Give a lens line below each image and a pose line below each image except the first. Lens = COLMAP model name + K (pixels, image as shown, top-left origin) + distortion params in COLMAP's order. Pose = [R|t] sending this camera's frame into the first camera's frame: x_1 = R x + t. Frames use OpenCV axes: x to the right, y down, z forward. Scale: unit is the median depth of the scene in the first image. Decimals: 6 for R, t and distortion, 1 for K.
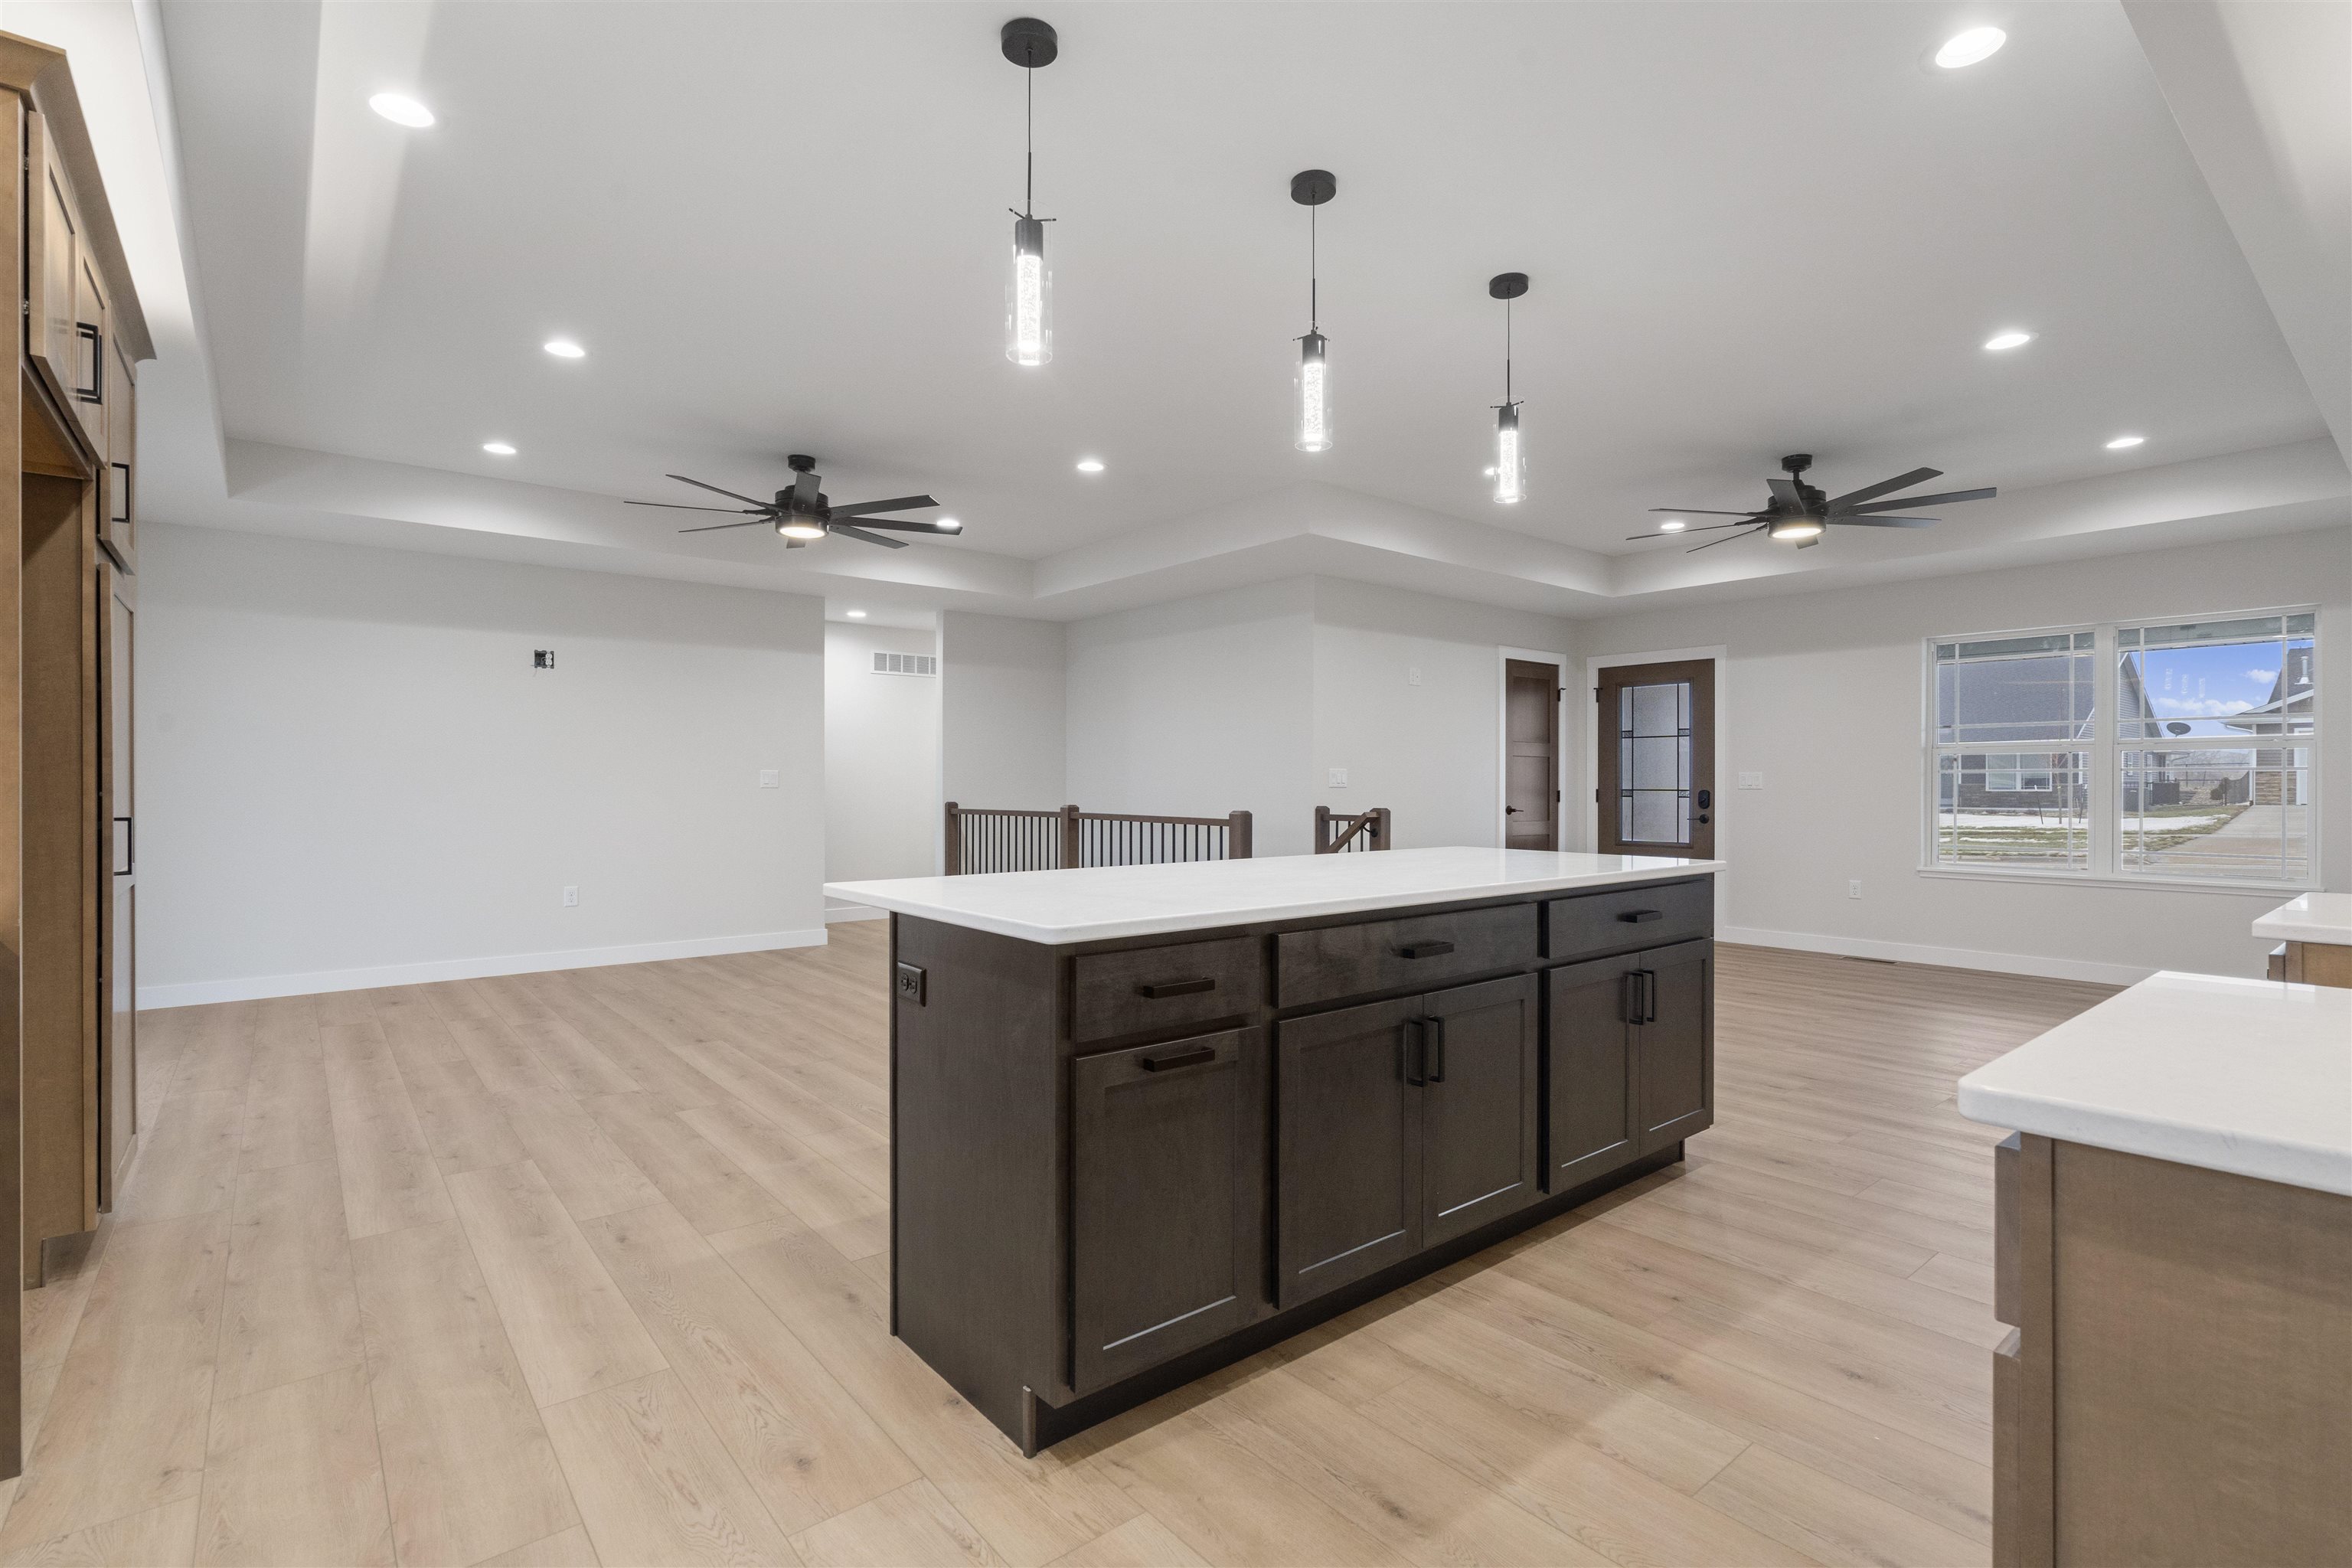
lens RADIAL K [[1094.8, 0, 1184.7], [0, 1094.8, 782.4], [0, 0, 1]] dist [-0.002134, 0.000367]
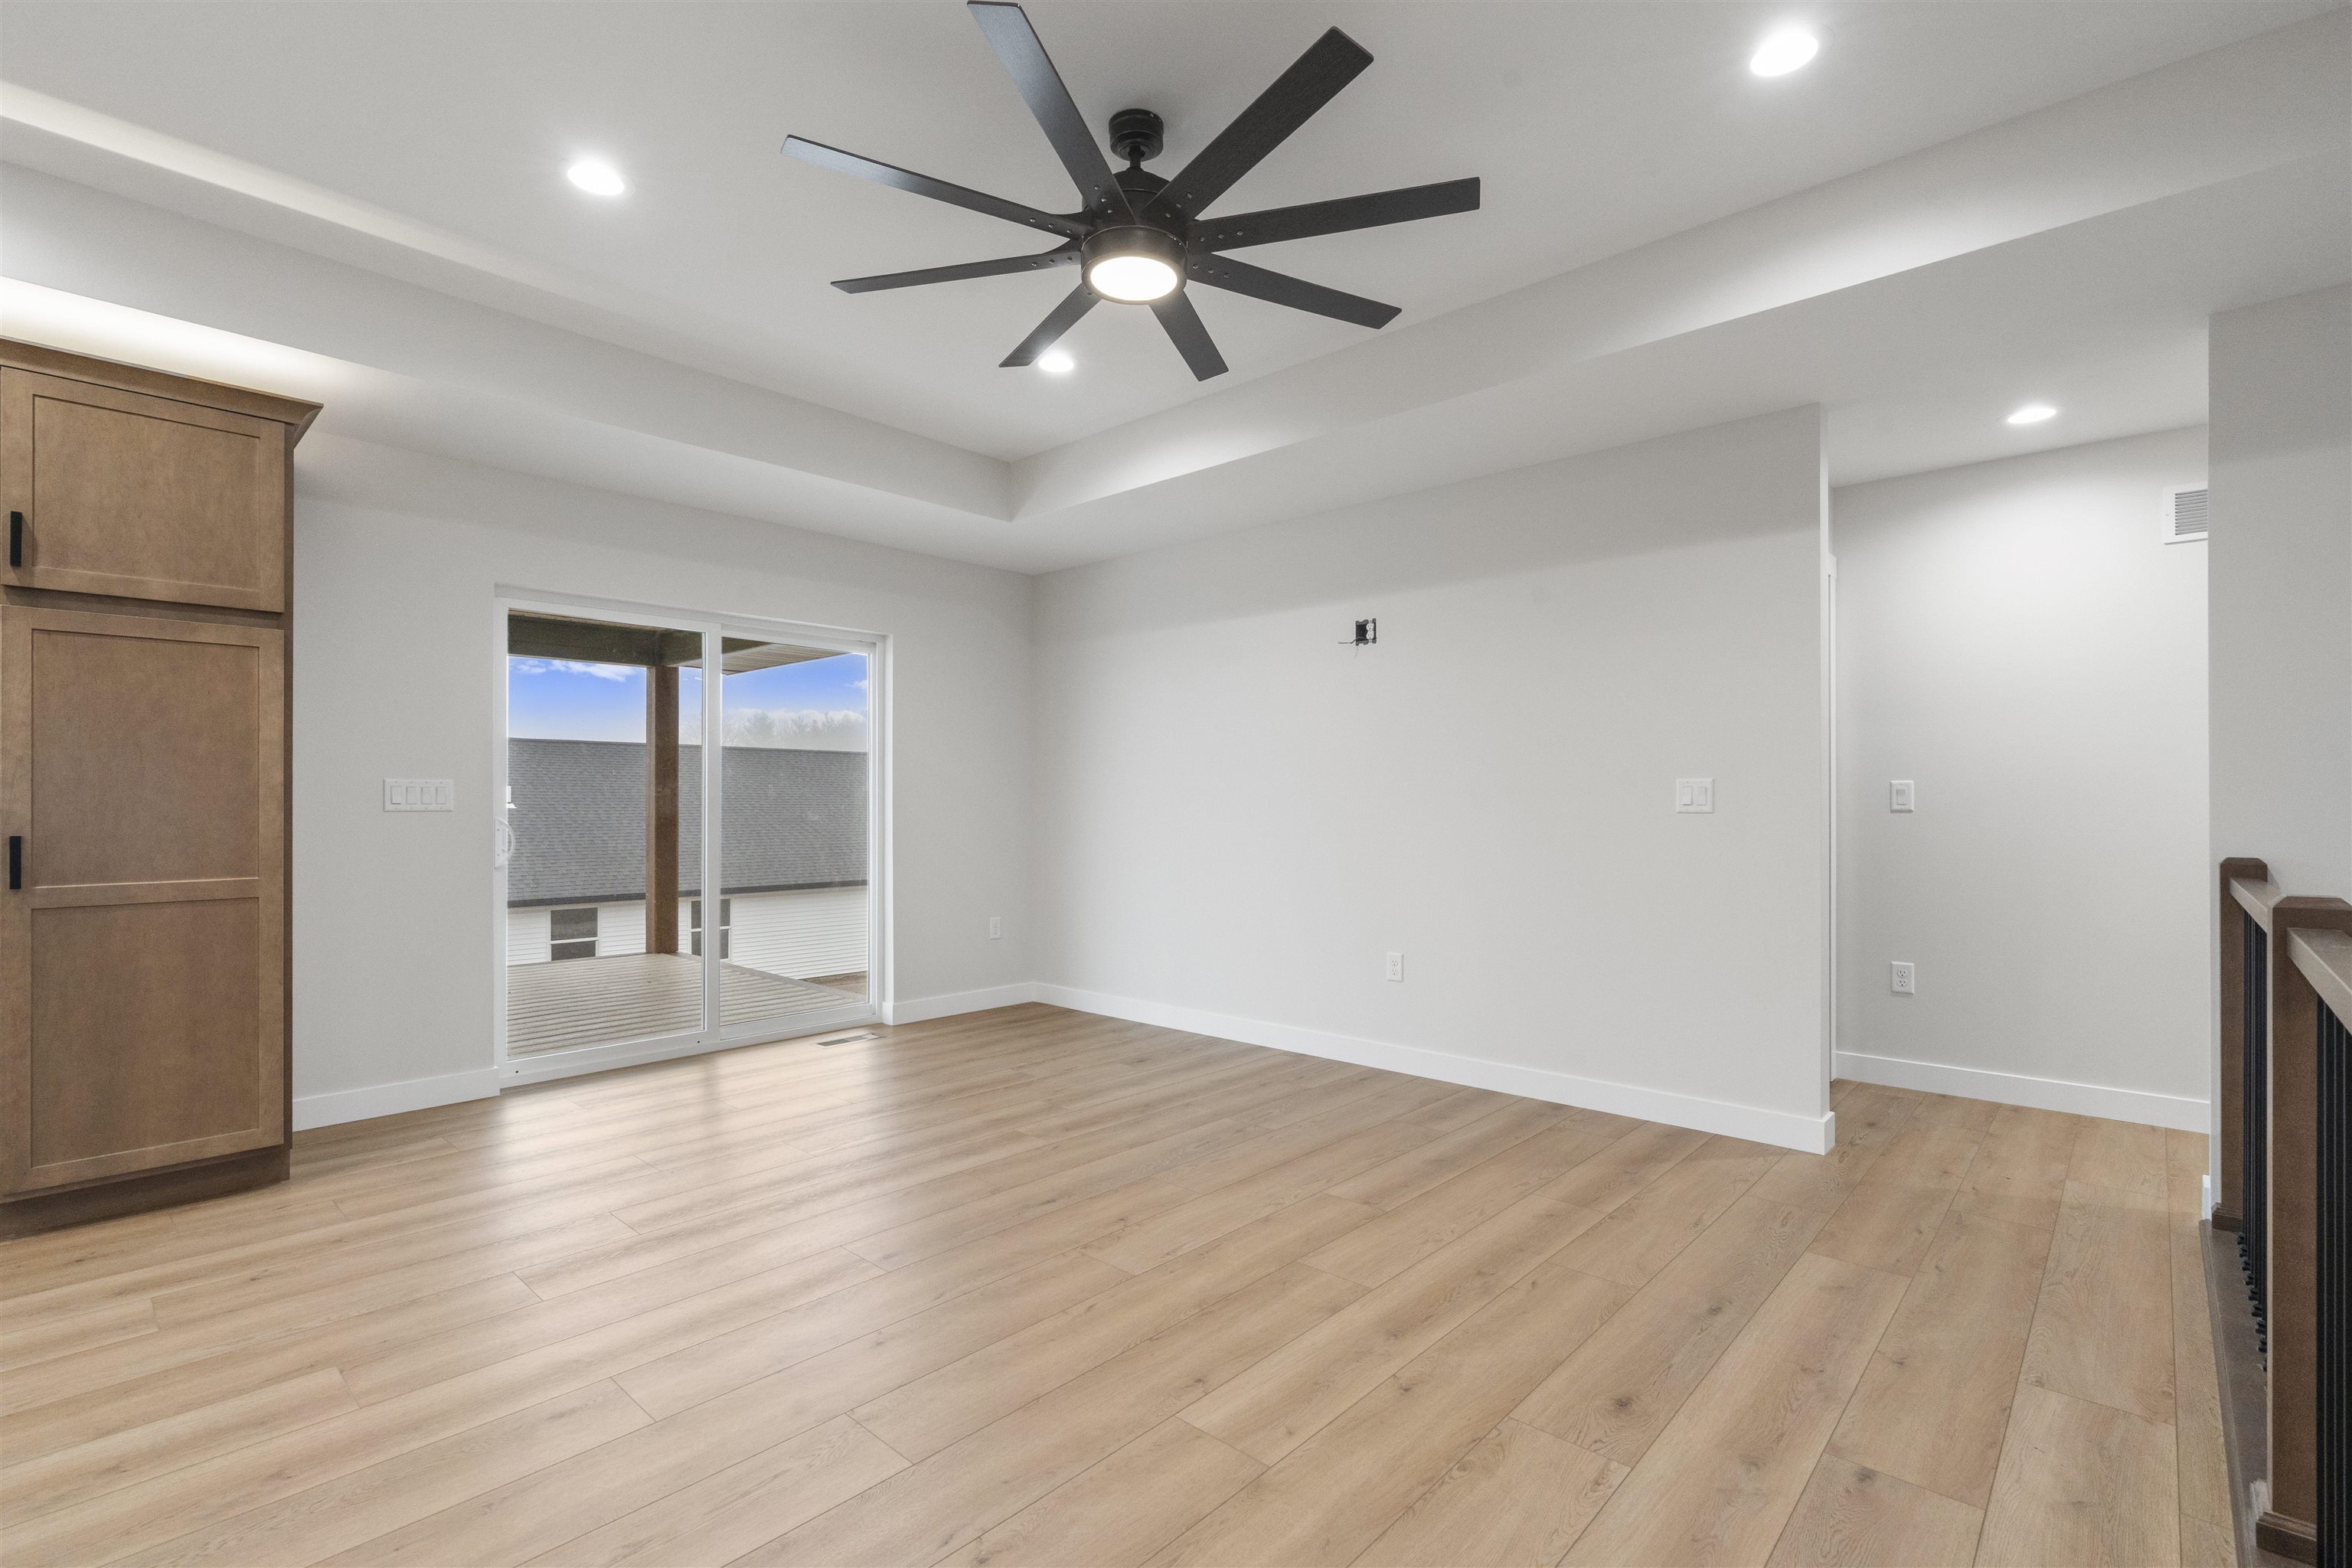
lens RADIAL K [[1061.0, 0, 1178.9], [0, 1061.0, 802.3], [0, 0, 1]] dist [-0.003263, 0.000601]
pose [[0.136561, -0.002643, -0.990628, 0.085632], [0.000192, 0.999996, -0.002642, 0.001120], [0.990632, 0.000171, 0.136561, 0.753899]]
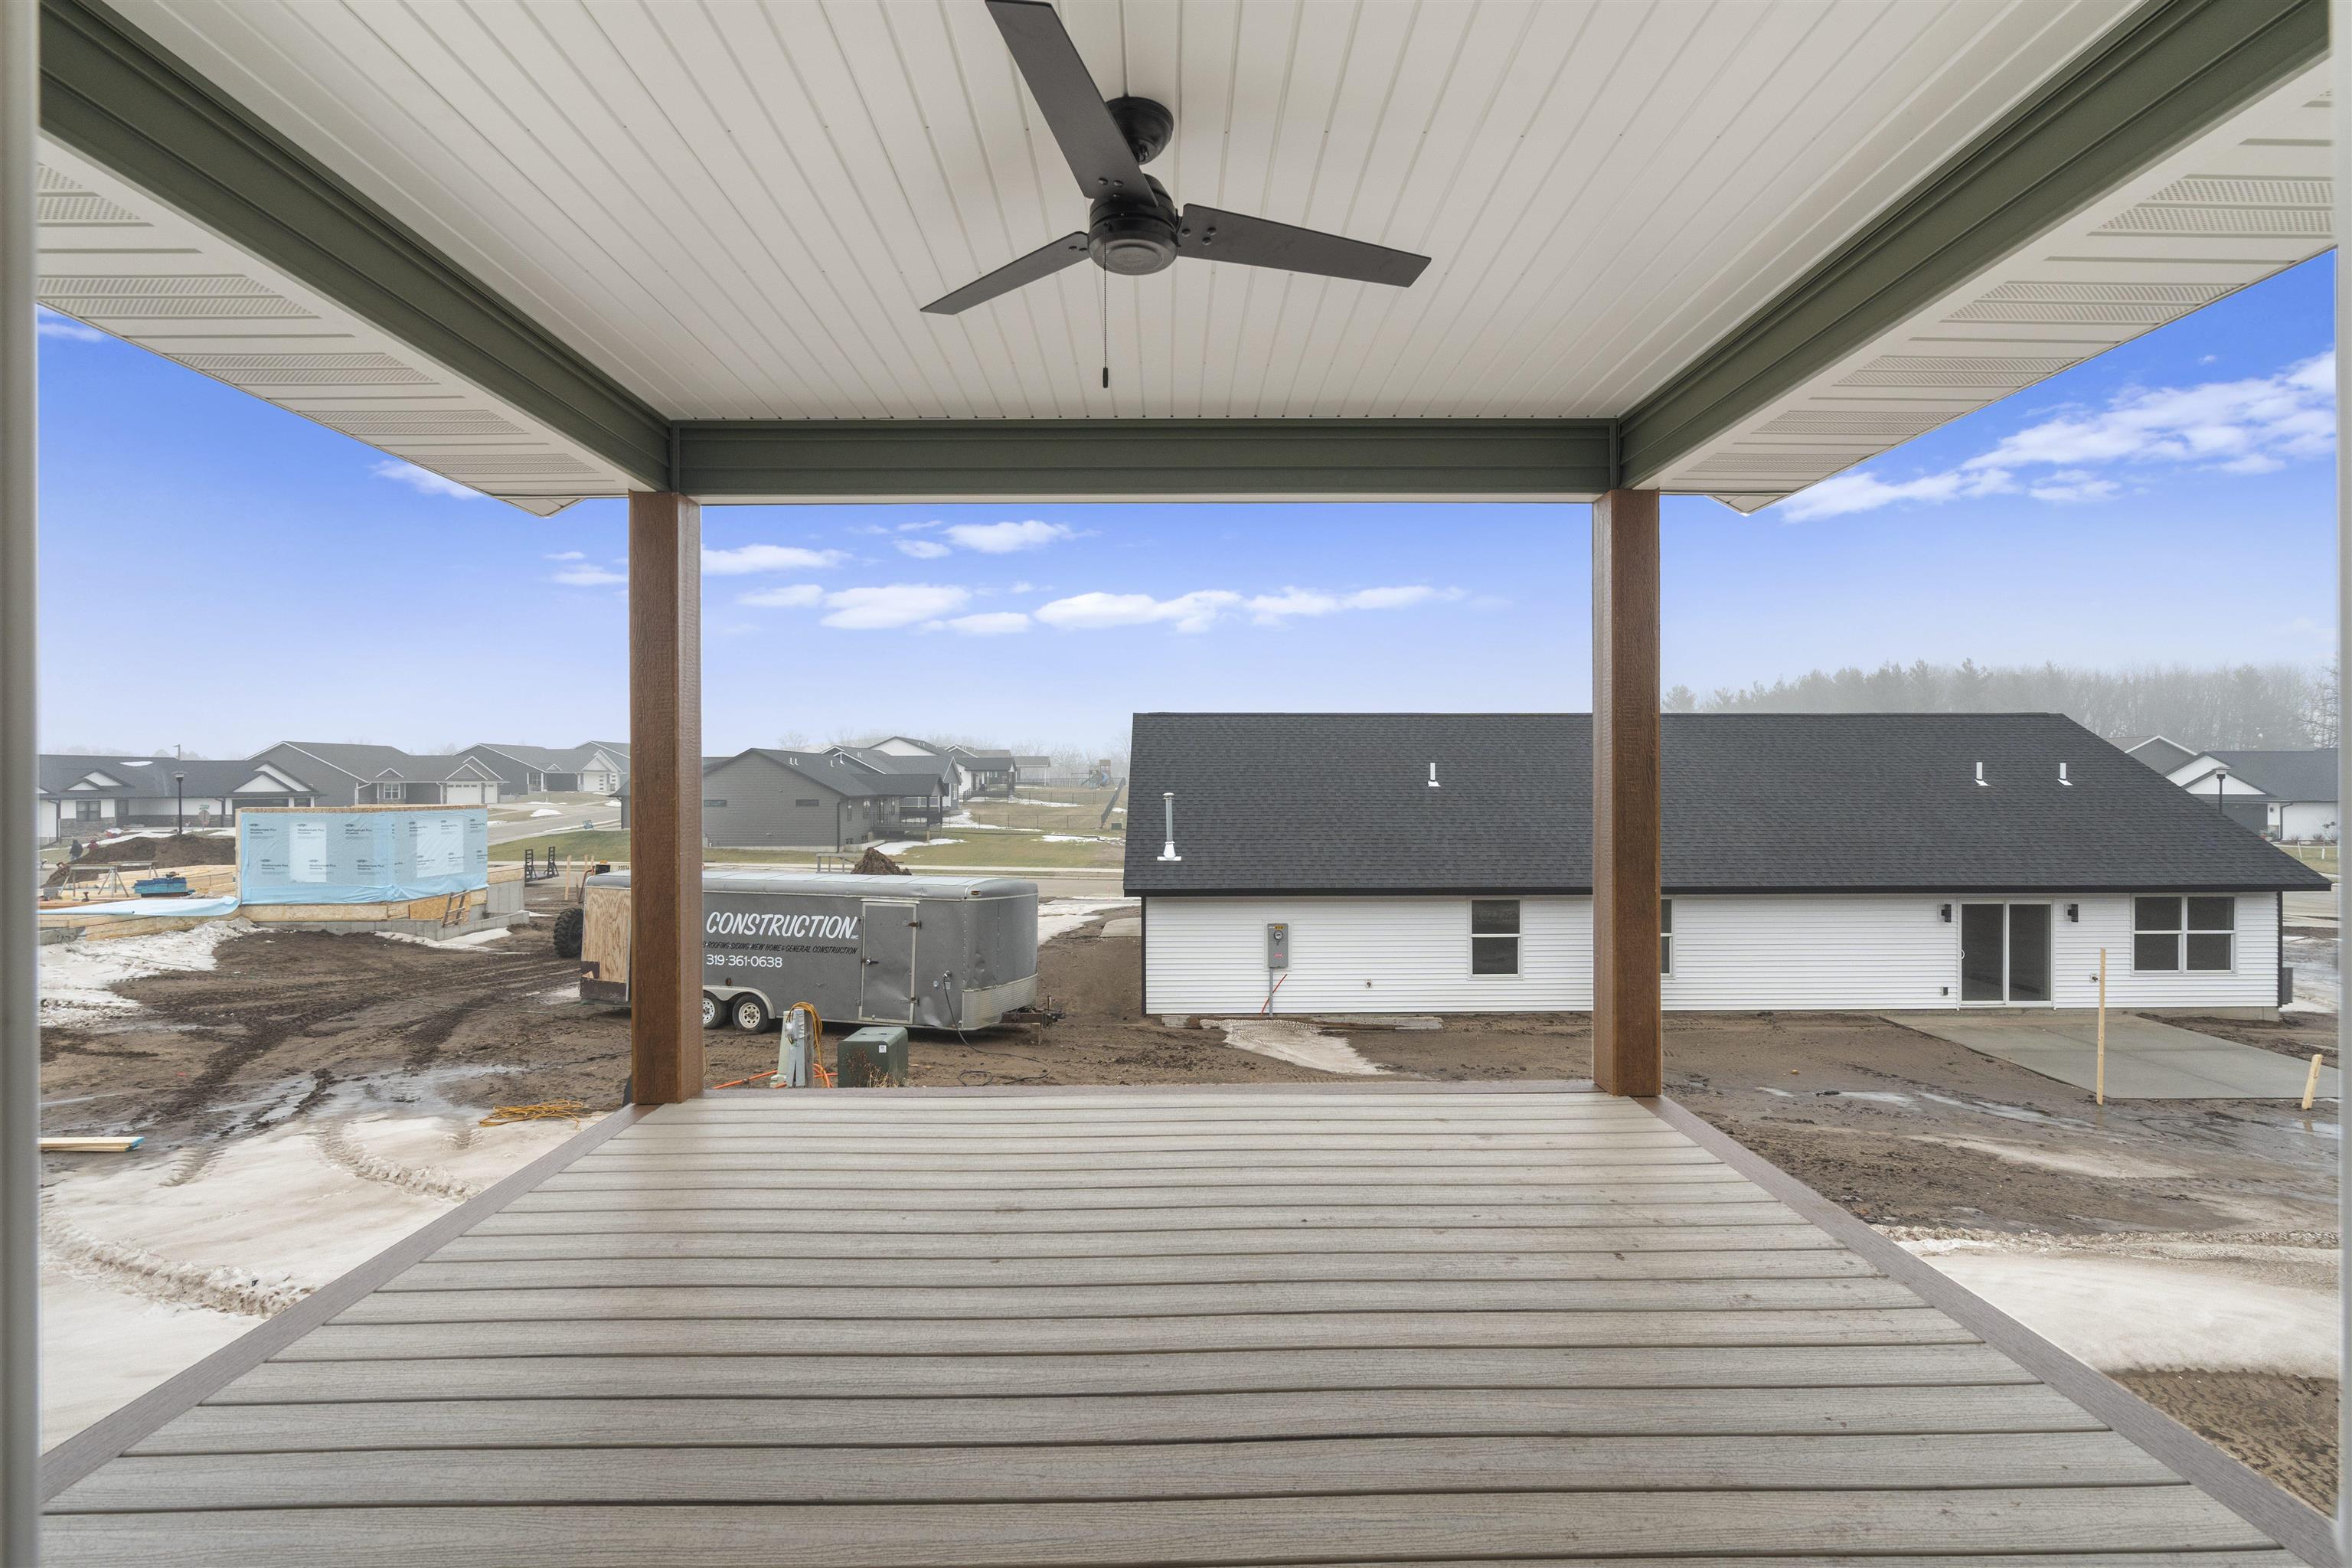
lens RADIAL K [[1065.2, 0, 1185.8], [0, 1065.2, 786.4], [0, 0, 1]] dist [-0.004269, 0.001138]
pose [[-0.622396, 0.002788, -0.782697, -0.580241], [0.001291, 0.999996, 0.002535, 0.000380], [0.782701, 0.000567, -0.622397, 0.511524]]
